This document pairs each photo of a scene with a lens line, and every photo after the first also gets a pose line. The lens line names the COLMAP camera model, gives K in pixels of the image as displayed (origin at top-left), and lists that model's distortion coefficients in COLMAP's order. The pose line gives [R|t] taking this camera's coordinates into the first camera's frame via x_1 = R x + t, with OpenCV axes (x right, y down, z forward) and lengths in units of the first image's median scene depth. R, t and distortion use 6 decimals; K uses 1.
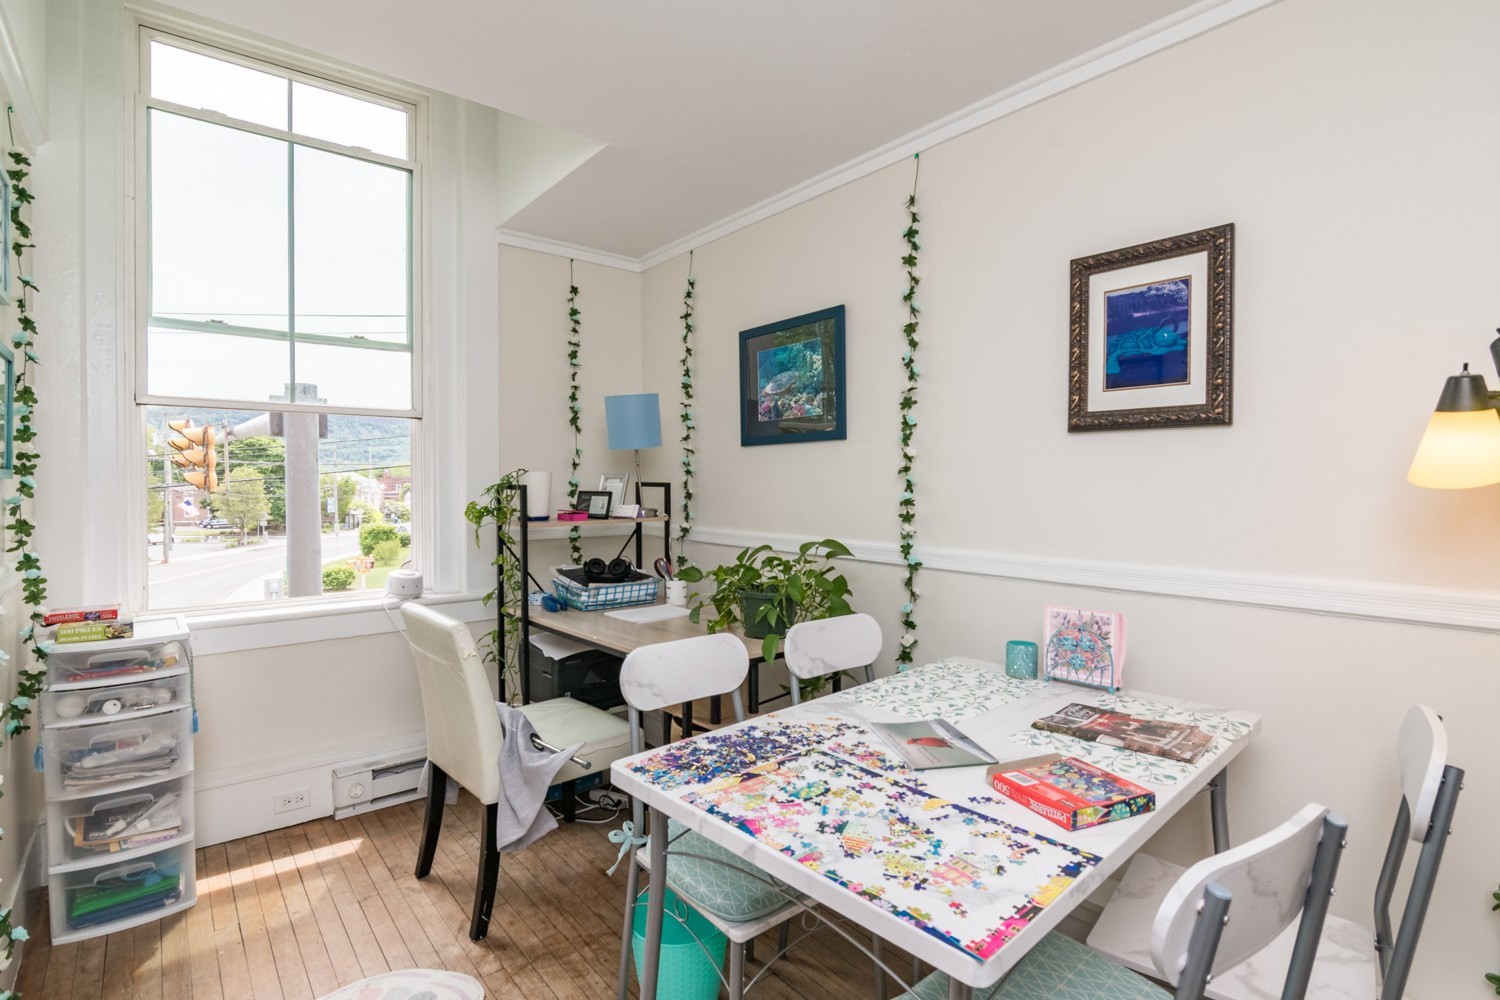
lens RADIAL K [[695.6, 0, 752.7], [0, 695.6, 494.0], [0, 0, 1]] dist [-0.005141, -0.000347]
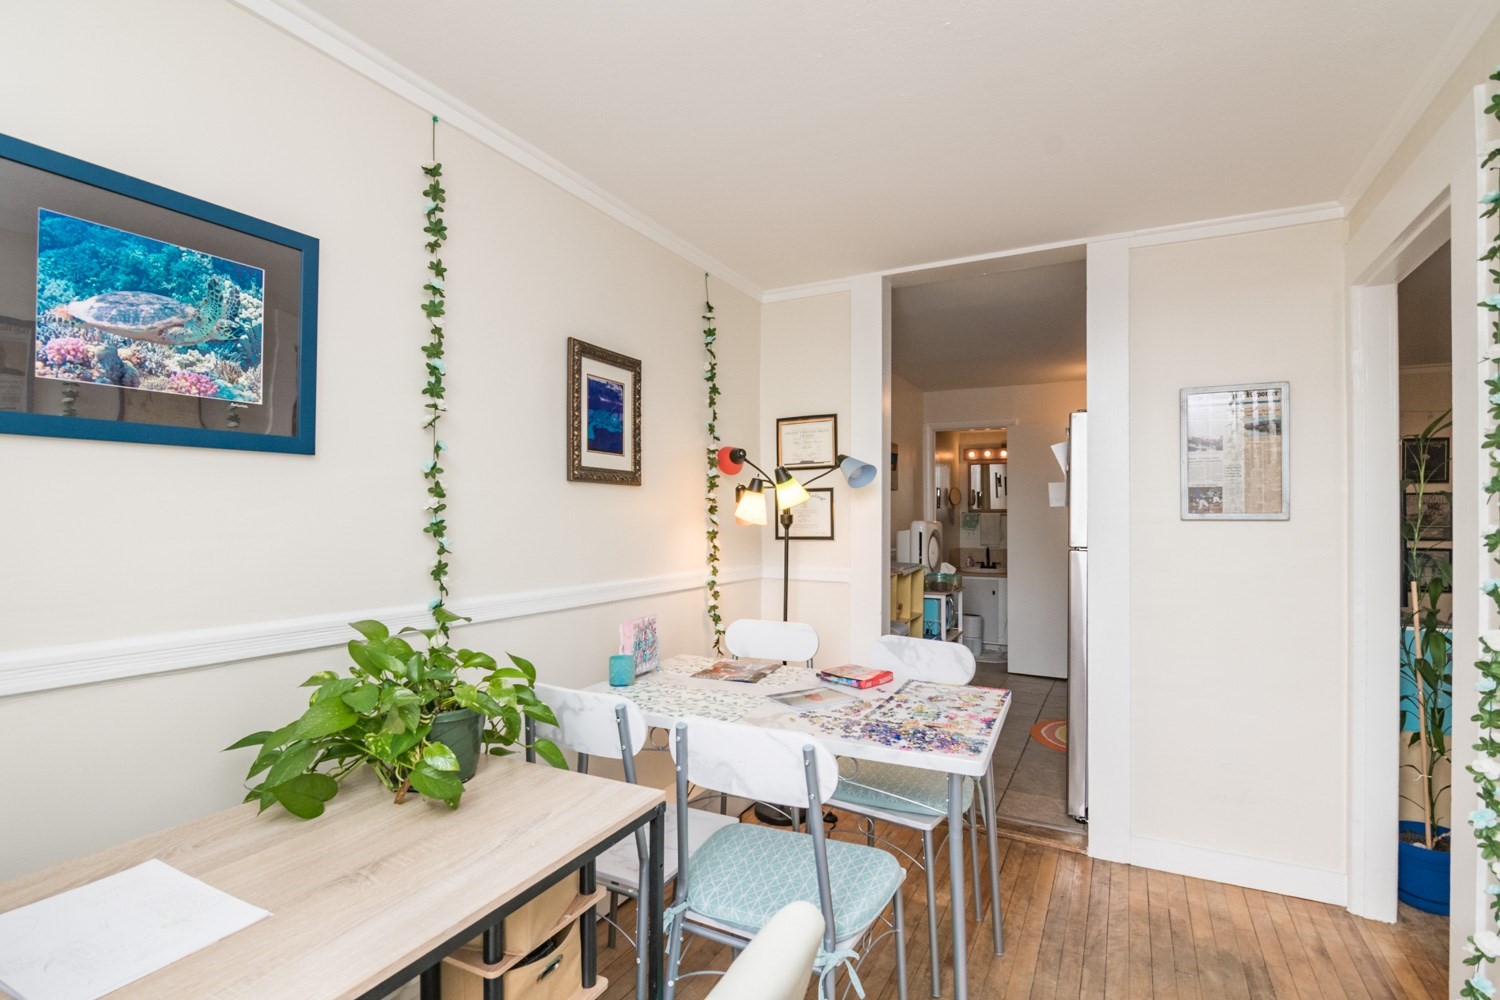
lens RADIAL K [[695.6, 0, 717.6], [0, 695.6, 512.5], [0, 0, 1]] dist [-0.005141, -0.000347]
pose [[-0.318648, 0.002002, 0.947871, -0.842025], [0.010288, 0.999946, 0.001346, -0.037193], [-0.947817, 0.010180, -0.318651, 1.269981]]
